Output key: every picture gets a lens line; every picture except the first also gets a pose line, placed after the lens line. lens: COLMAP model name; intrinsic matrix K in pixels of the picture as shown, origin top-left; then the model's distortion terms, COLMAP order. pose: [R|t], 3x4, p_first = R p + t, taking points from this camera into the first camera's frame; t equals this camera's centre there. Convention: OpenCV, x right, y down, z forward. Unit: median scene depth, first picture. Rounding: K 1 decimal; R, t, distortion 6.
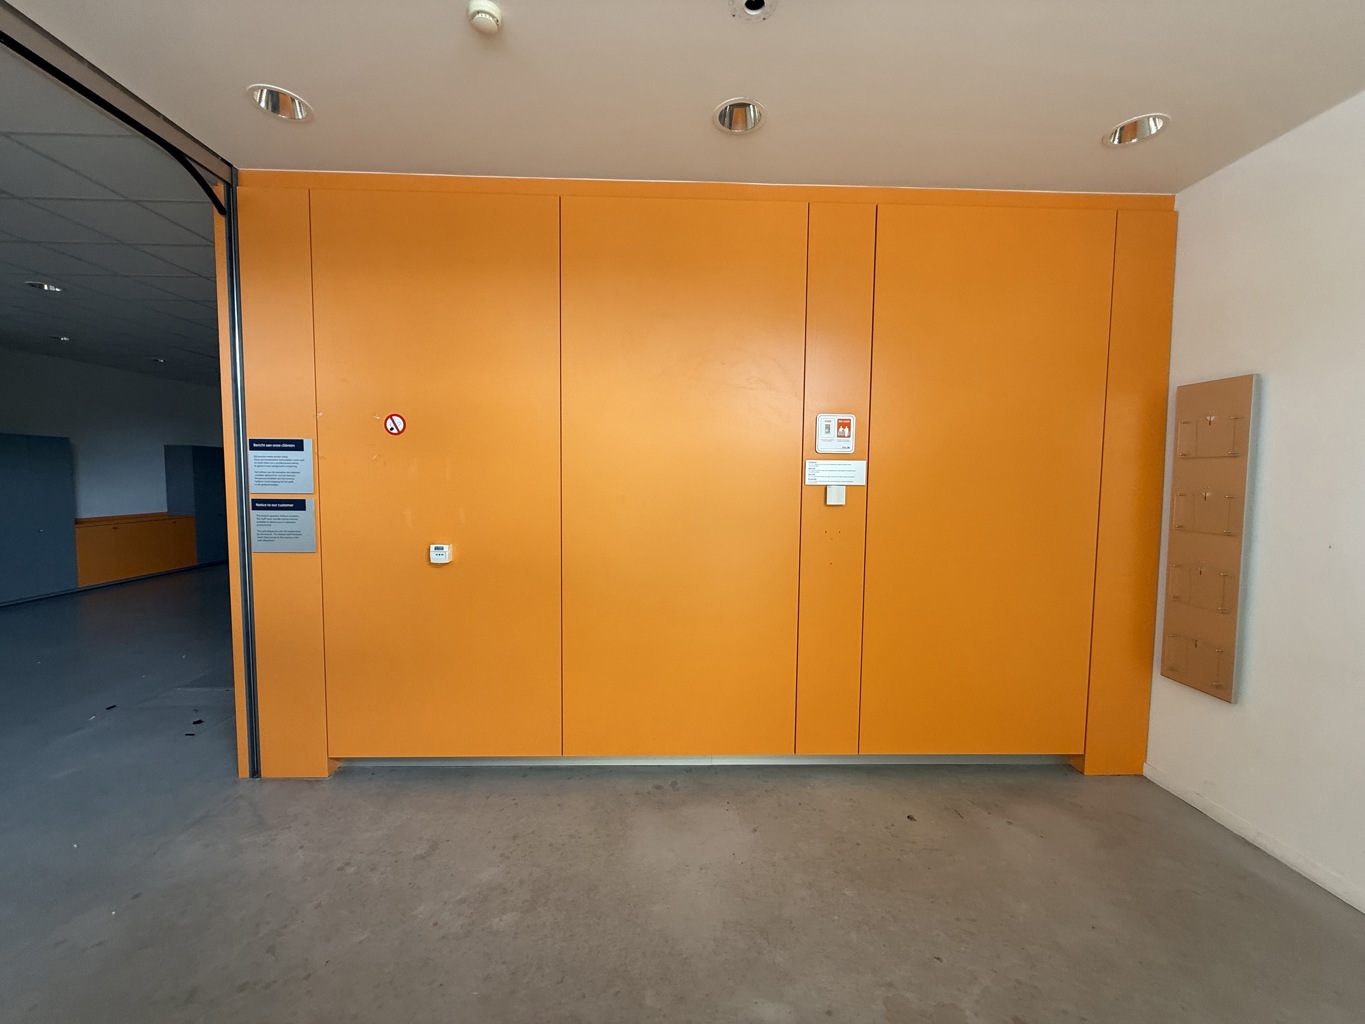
lens RADIAL K [[542.4, 0, 677.3], [0, 542.4, 510.3], [0, 0, 1]] dist [0.001503, -0.000255]
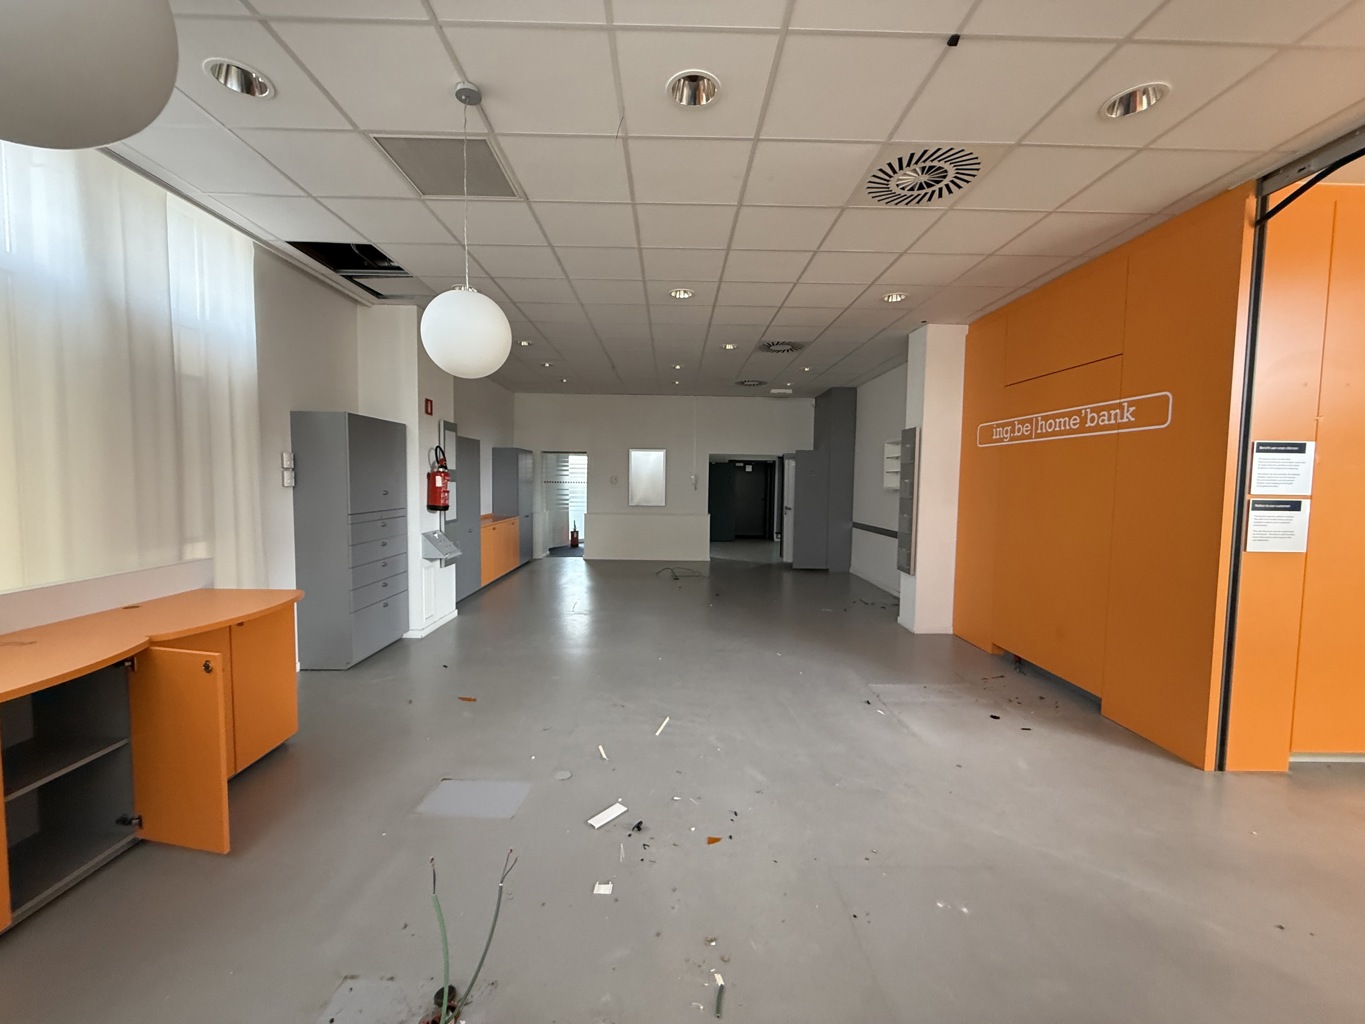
lens RADIAL K [[542.4, 0, 677.3], [0, 542.4, 510.3], [0, 0, 1]] dist [0.001503, -0.000255]
pose [[0.999921, 0.005006, -0.011510, -1.869396], [-0.005112, 0.999945, -0.009202, 0.014228], [0.011464, 0.009260, 0.999891, -0.046040]]
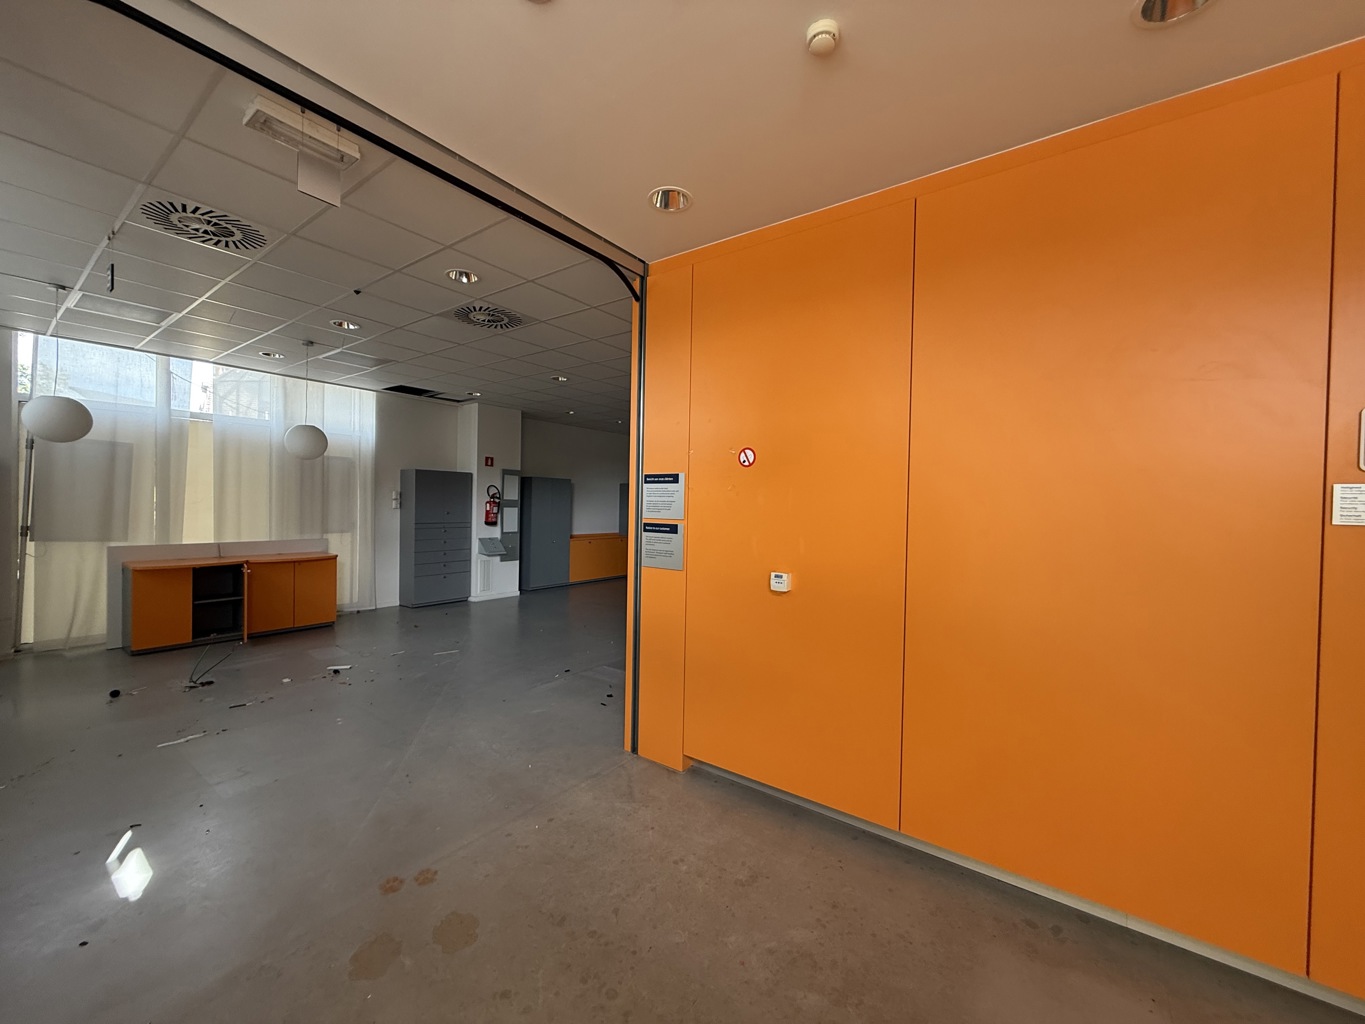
lens RADIAL K [[542.4, 0, 677.3], [0, 542.4, 510.3], [0, 0, 1]] dist [0.001503, -0.000255]
pose [[0.786033, 0.013825, -0.618030, 0.037632], [-0.052974, 0.997579, -0.045058, 0.002485], [0.615911, 0.068156, 0.784862, 0.078279]]
